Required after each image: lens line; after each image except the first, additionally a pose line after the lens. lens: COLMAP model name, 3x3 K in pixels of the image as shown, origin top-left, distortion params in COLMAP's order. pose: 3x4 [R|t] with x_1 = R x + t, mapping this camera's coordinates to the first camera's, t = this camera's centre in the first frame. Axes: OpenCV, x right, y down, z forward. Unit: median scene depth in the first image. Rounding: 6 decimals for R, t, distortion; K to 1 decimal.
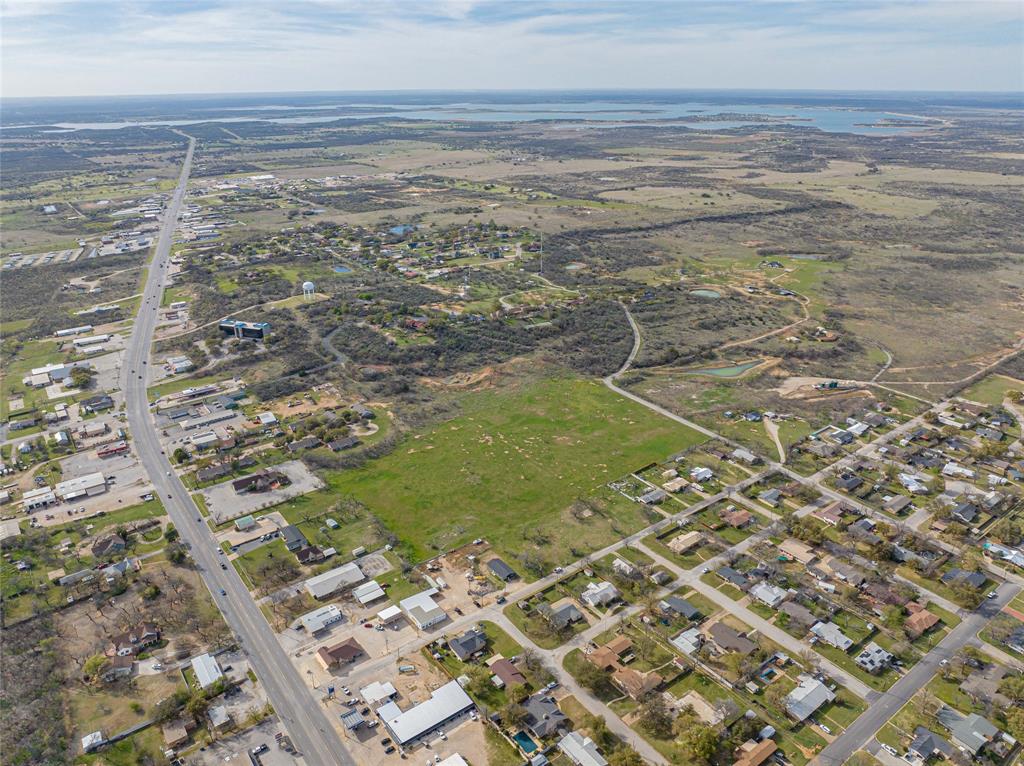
lens RADIAL K [[719.8, 0, 514.6], [0, 719.8, 380.1], [0, 0, 1]] dist [-0.043862, 0.016033]
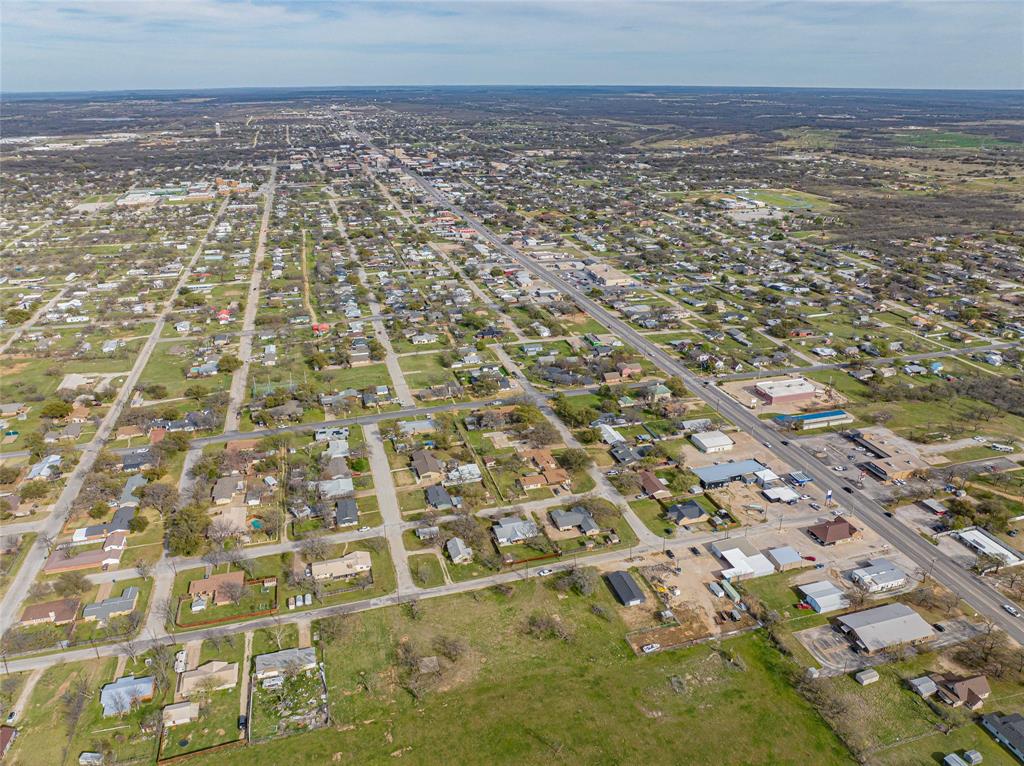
lens RADIAL K [[719.8, 0, 516.0], [0, 719.8, 387.2], [0, 0, 1]] dist [-0.043862, 0.016033]
pose [[-0.939336, -0.126113, 0.318972, -0.130972], [0.138094, 0.712203, 0.688257, -0.406129], [-0.313970, 0.690553, -0.651583, 1.563471]]
